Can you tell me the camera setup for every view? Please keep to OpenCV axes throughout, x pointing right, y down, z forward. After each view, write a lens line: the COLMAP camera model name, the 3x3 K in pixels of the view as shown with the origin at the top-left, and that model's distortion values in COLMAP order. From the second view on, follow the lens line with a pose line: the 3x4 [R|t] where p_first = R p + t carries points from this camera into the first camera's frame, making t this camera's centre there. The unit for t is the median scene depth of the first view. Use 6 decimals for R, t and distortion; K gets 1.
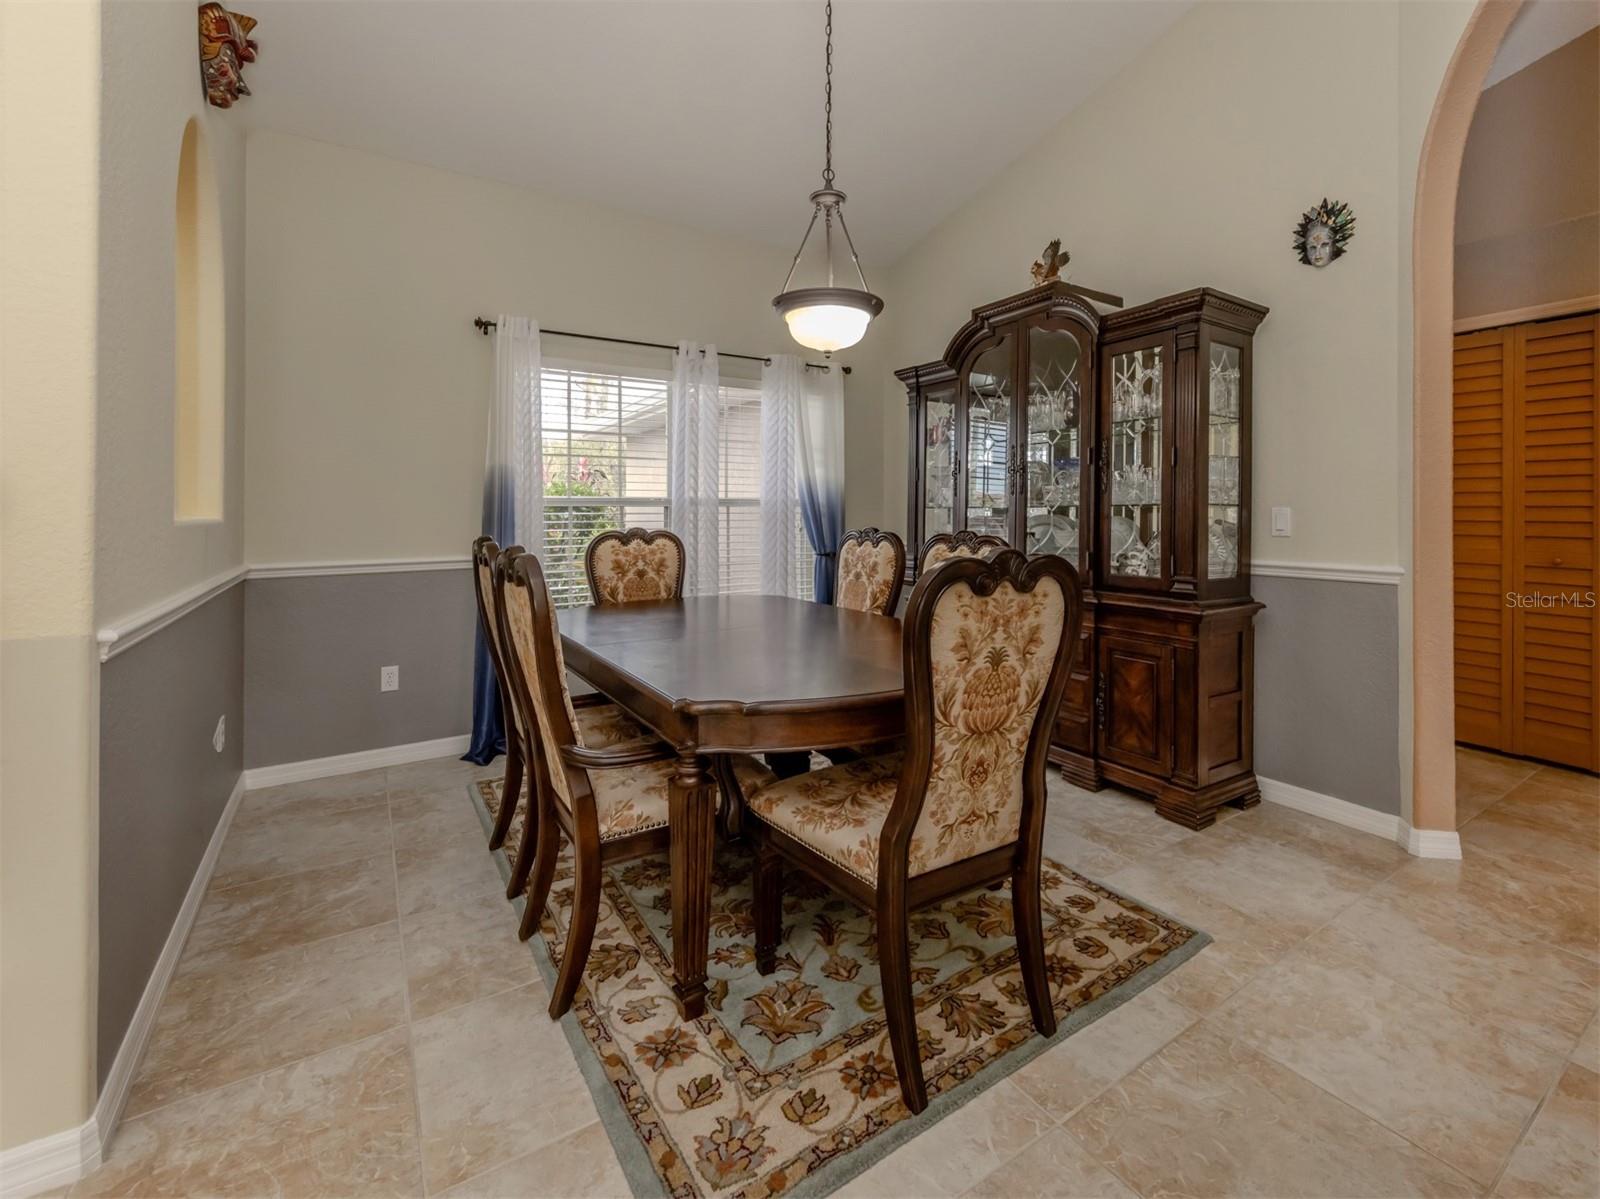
lens RADIAL K [[696.2, 0, 800.6], [0, 696.2, 551.6], [0, 0, 1]] dist [0.001214, 0.000480]
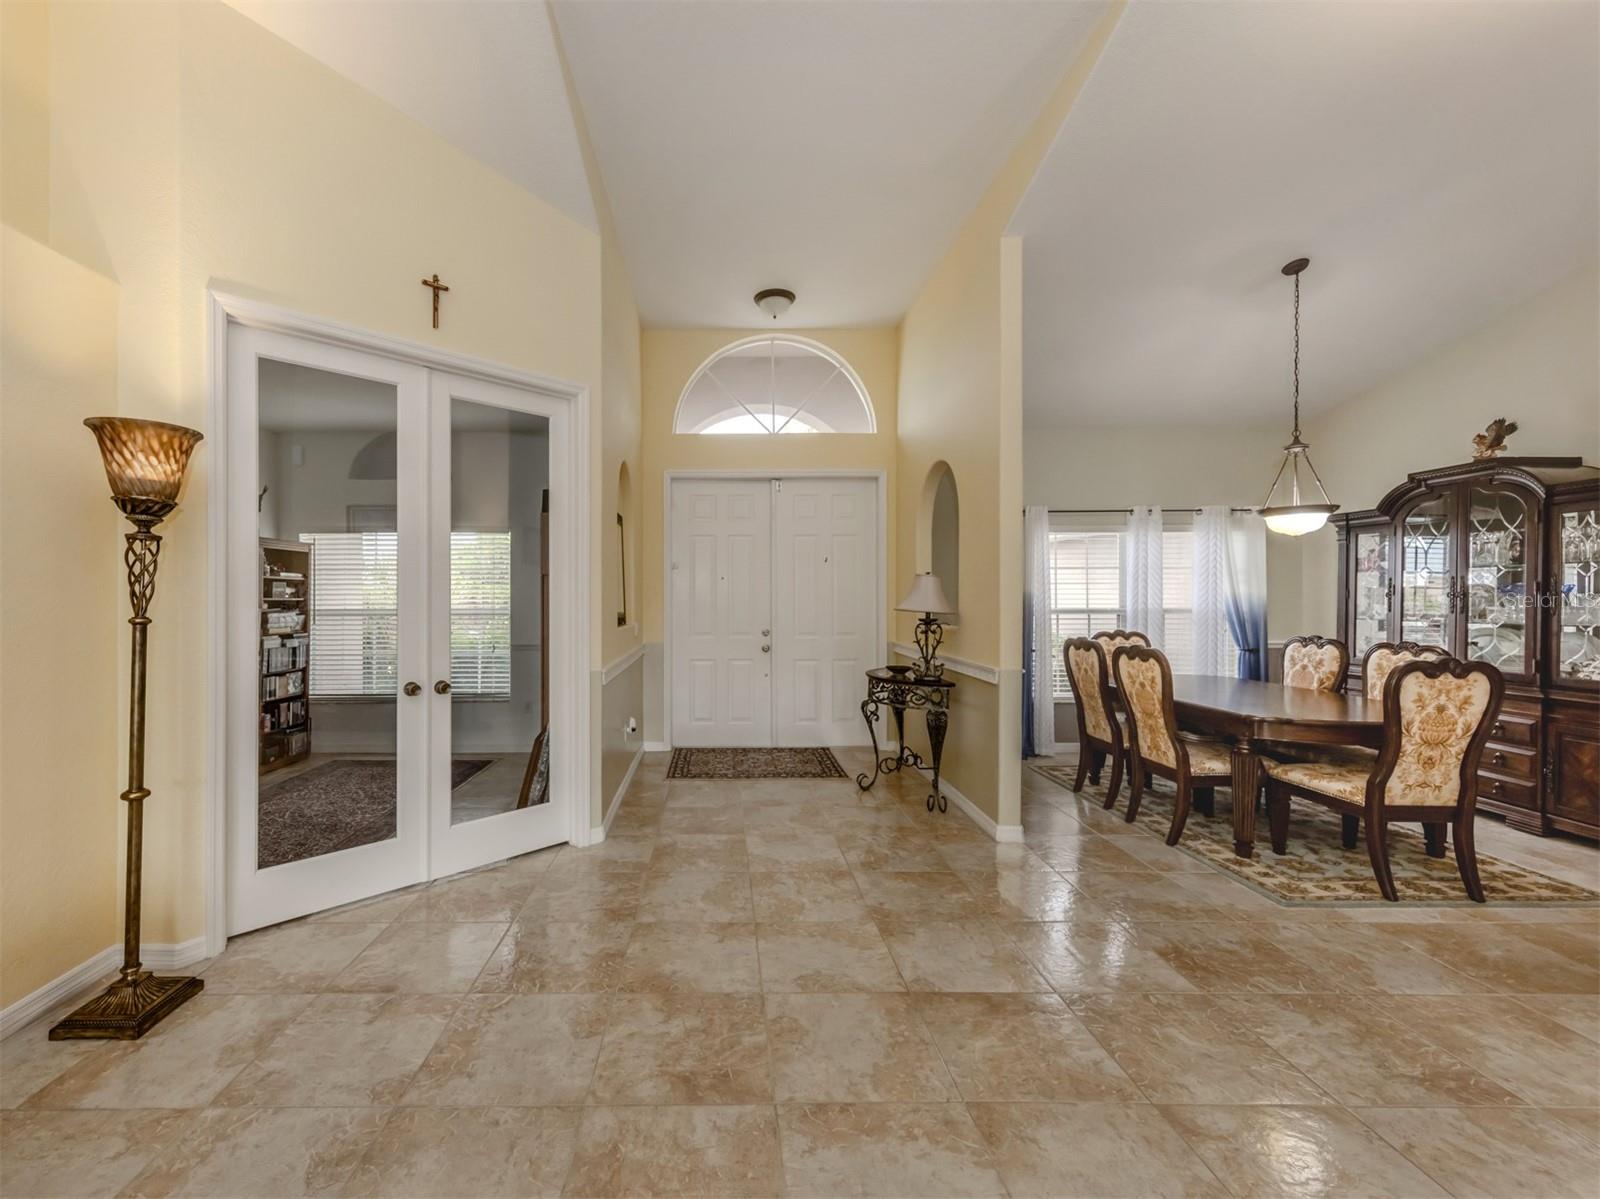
lens RADIAL K [[570.7, 0, 796.7], [0, 570.7, 612.5], [0, 0, 1]] dist [0.001336, 0.000050]
pose [[0.847259, 0.010002, -0.531085, -0.262613], [-0.031570, 0.999003, -0.031550, -0.013144], [0.530240, 0.043498, 0.846731, -0.873666]]
